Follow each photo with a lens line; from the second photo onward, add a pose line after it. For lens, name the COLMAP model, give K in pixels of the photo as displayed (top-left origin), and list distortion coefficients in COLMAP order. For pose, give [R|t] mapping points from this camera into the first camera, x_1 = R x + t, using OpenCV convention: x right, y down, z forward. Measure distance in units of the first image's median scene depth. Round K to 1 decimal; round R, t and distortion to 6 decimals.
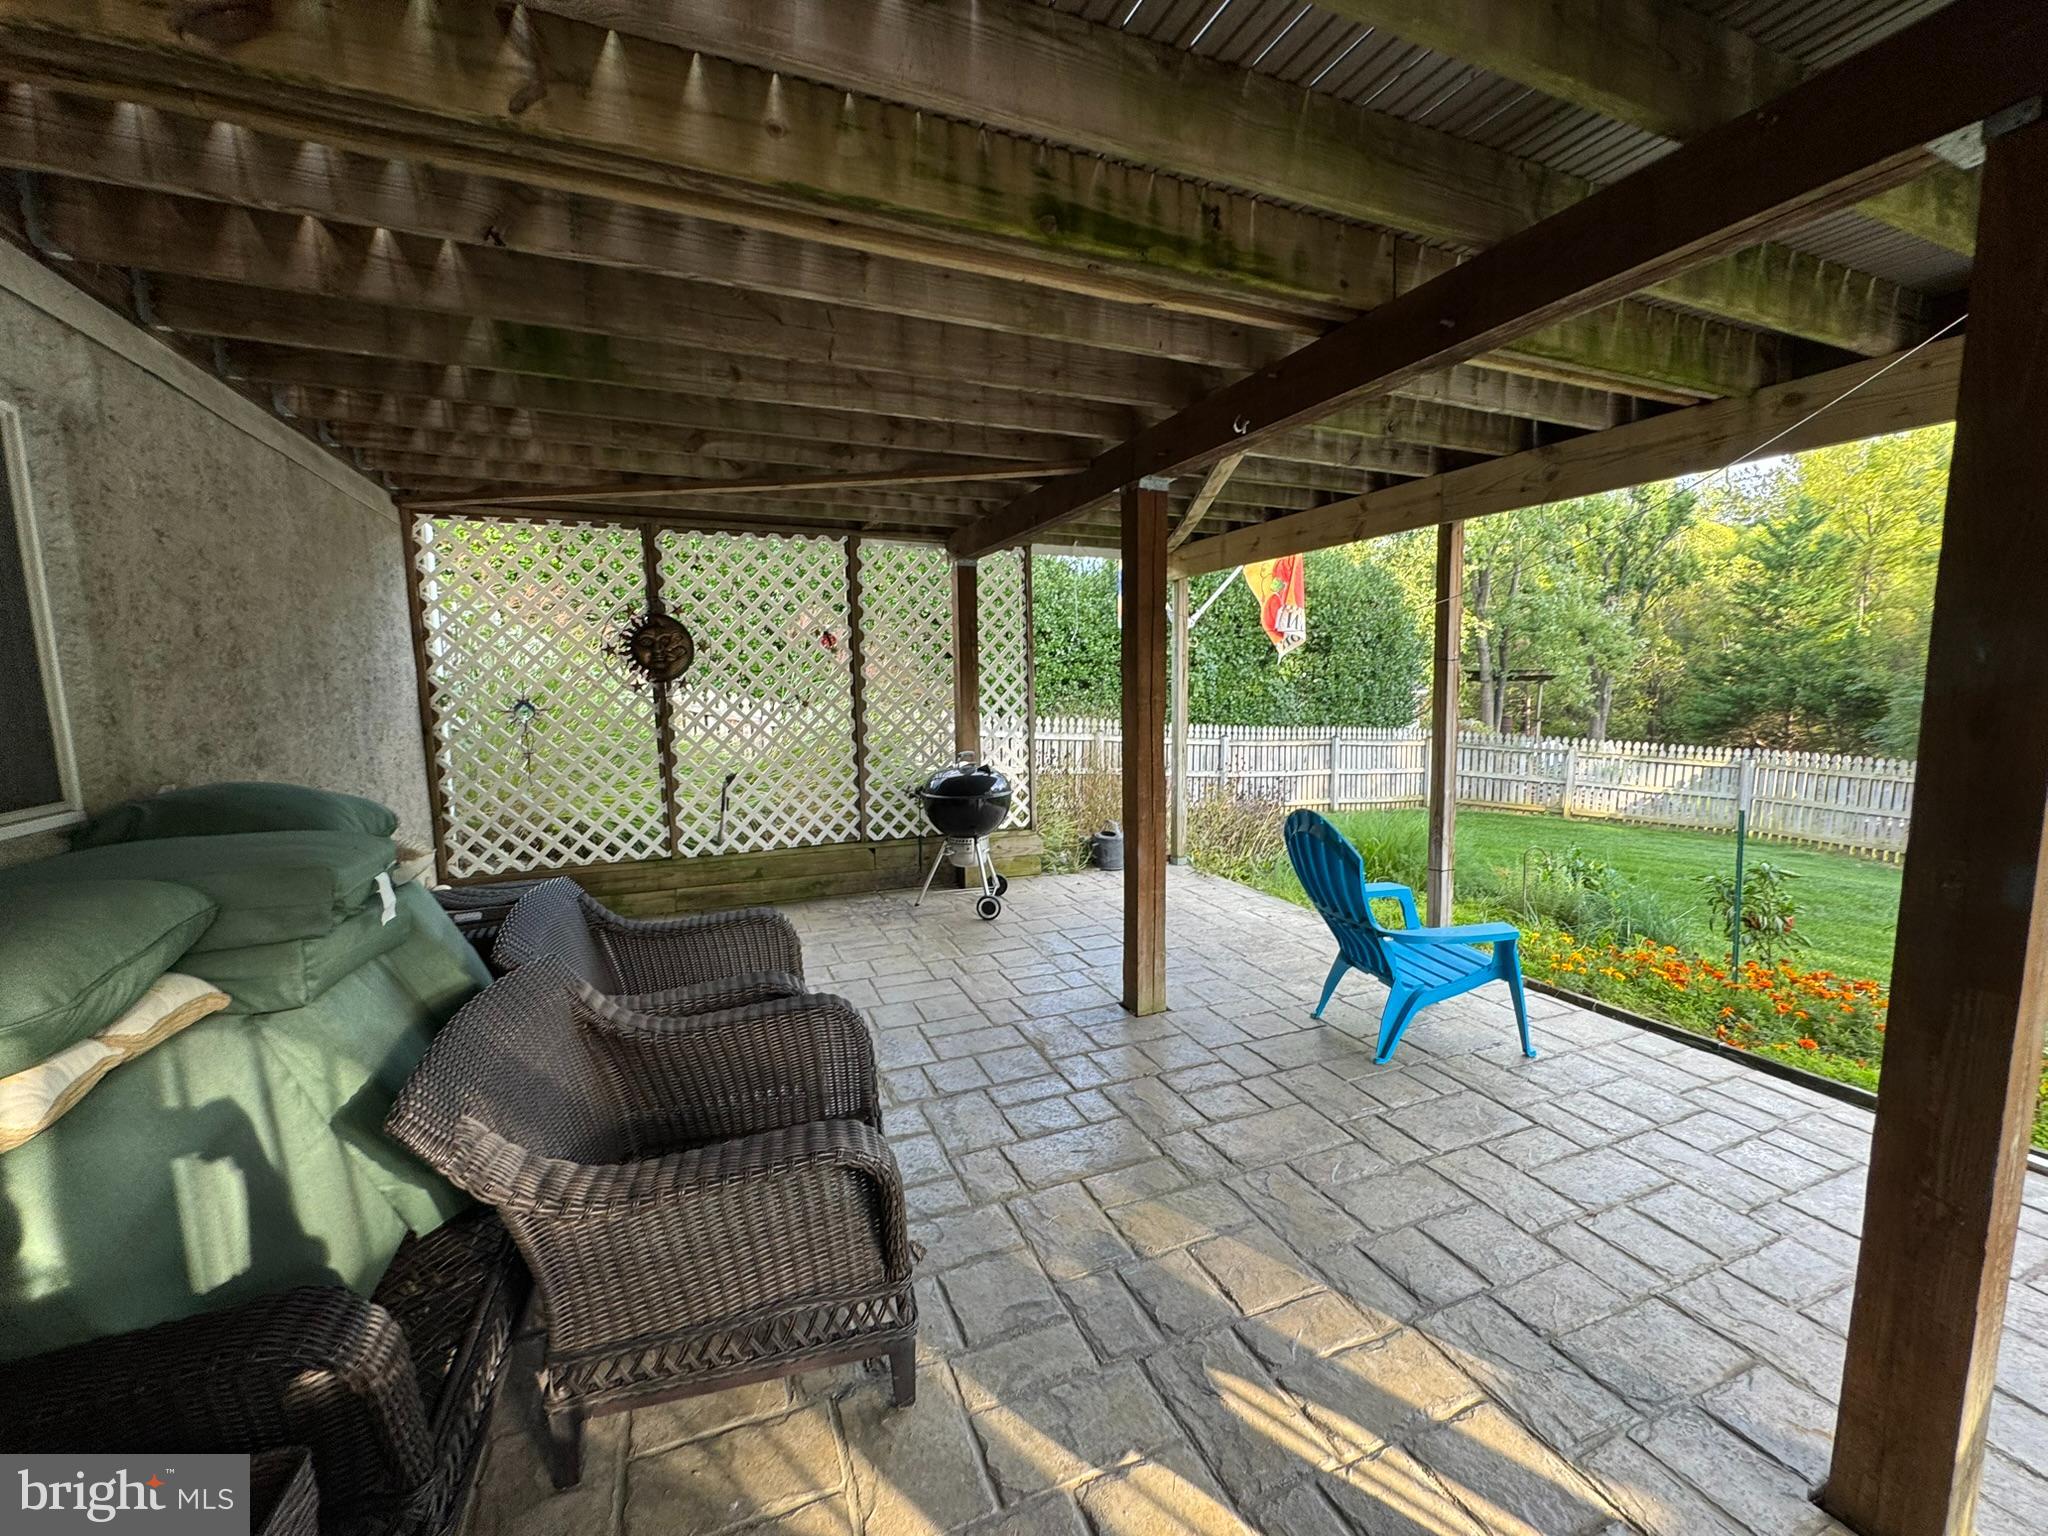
lens RADIAL K [[820.1, 0, 1024.0], [0, 820.1, 768.0], [0, 0, 1]] dist [-0.000647, -0.000300]
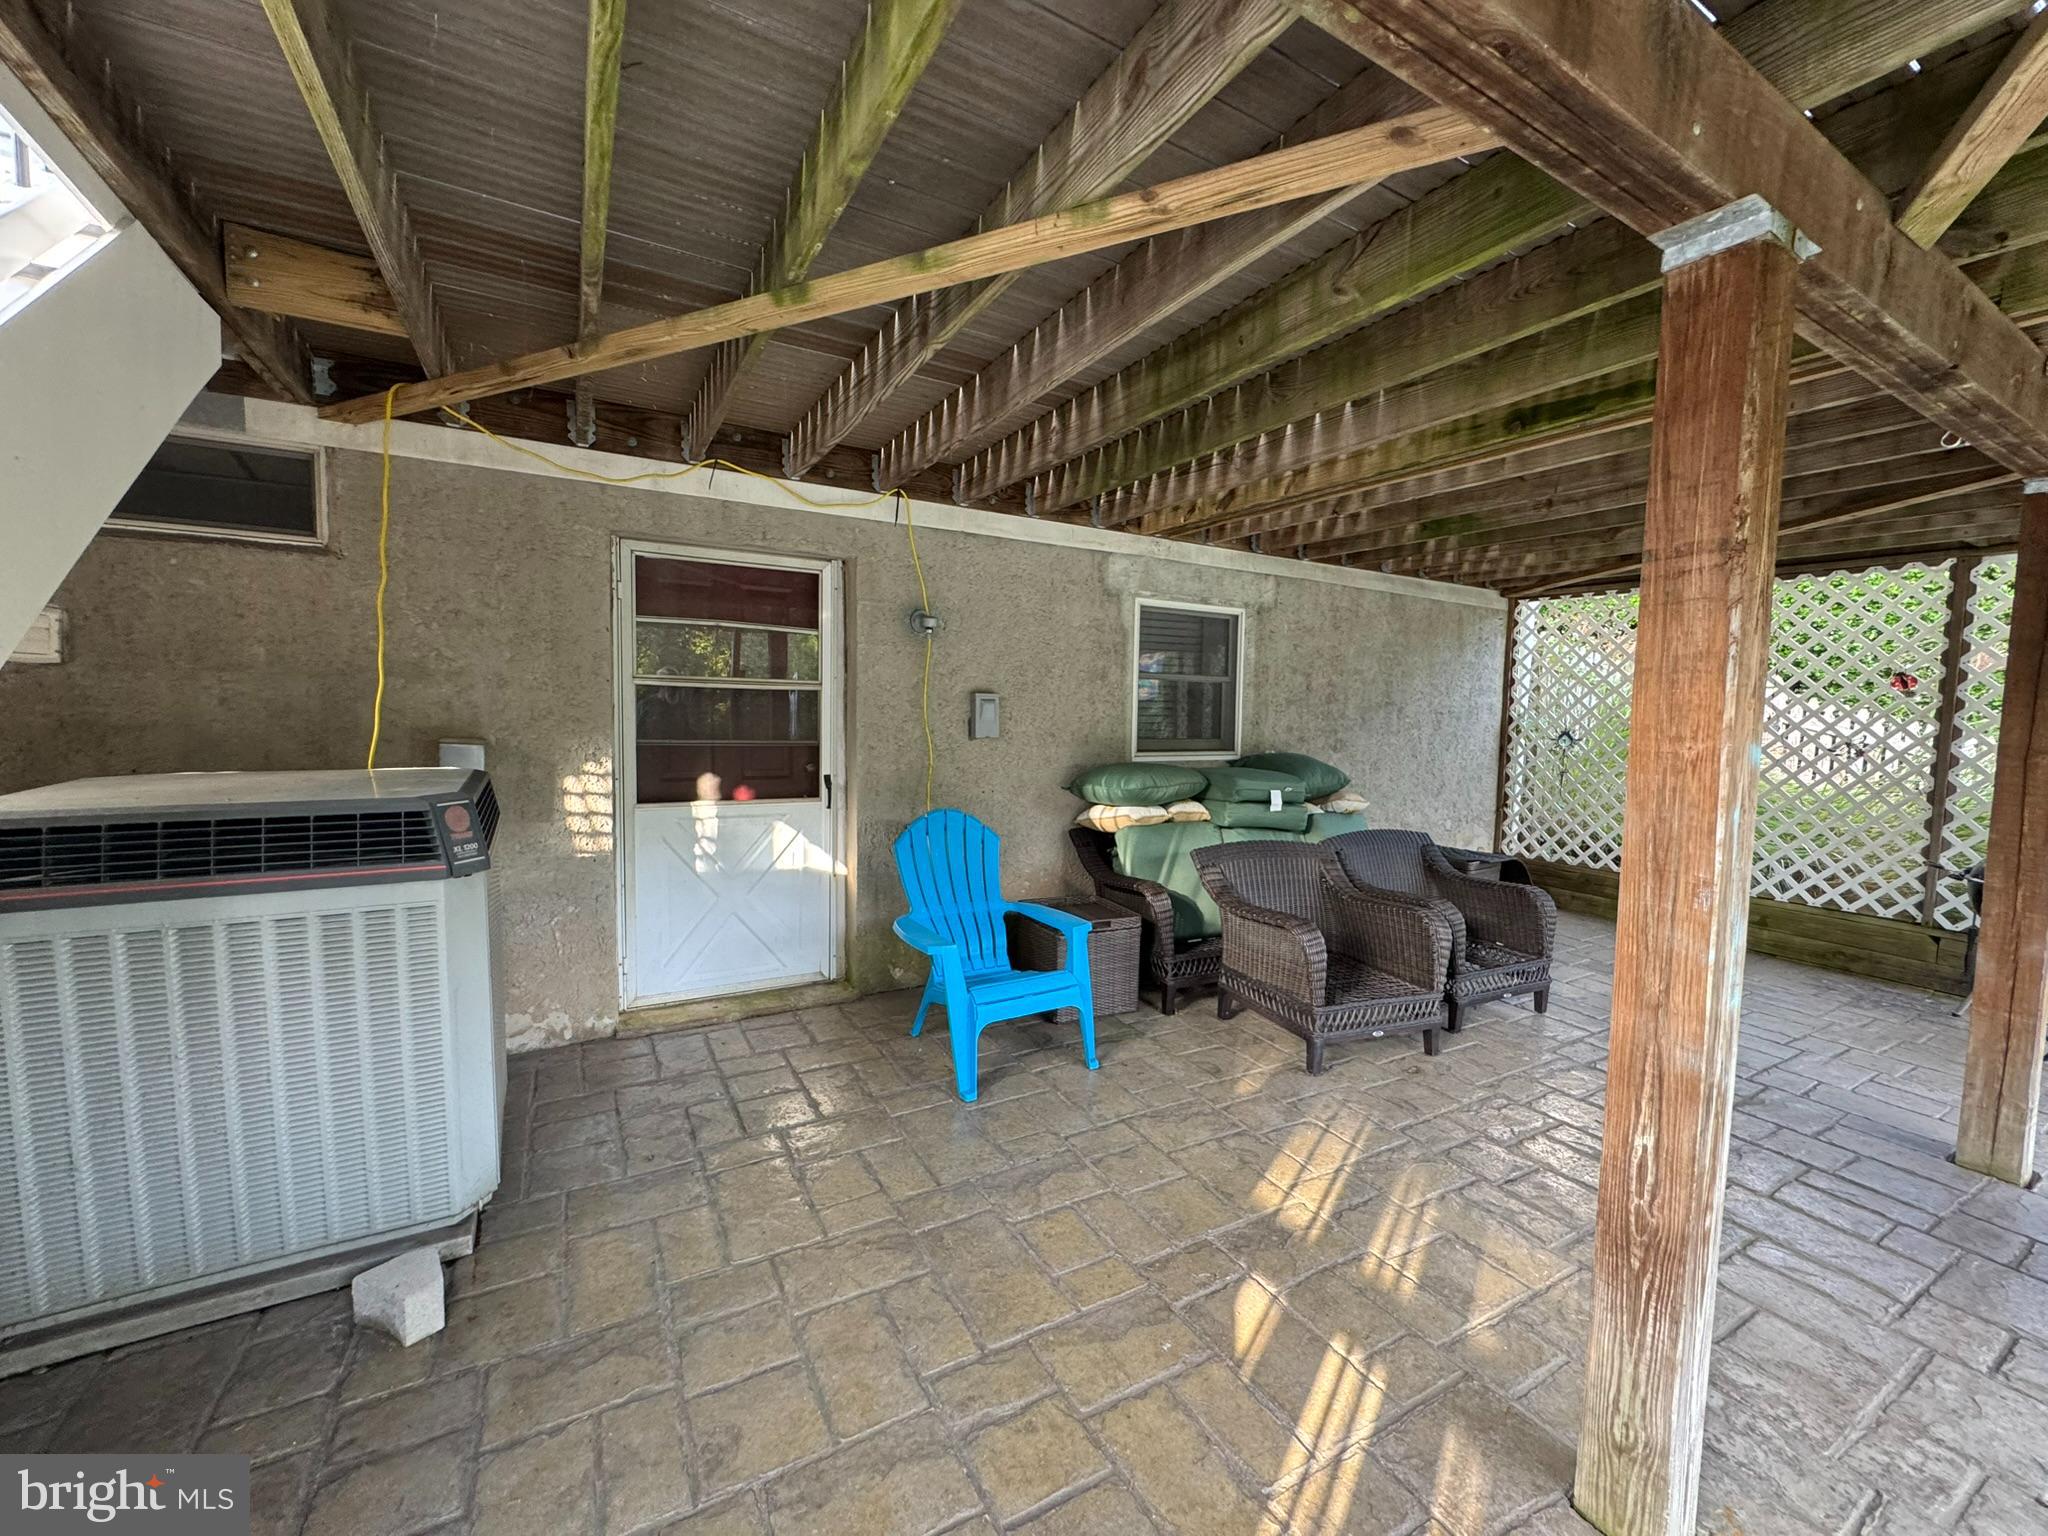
lens RADIAL K [[820.1, 0, 1024.0], [0, 820.1, 768.0], [0, 0, 1]] dist [-0.000647, -0.000300]
pose [[0.120173, 0.091966, -0.988484, 0.604954], [-0.136784, 0.987737, 0.075267, -0.005456], [0.983285, 0.126164, 0.131279, -0.016919]]
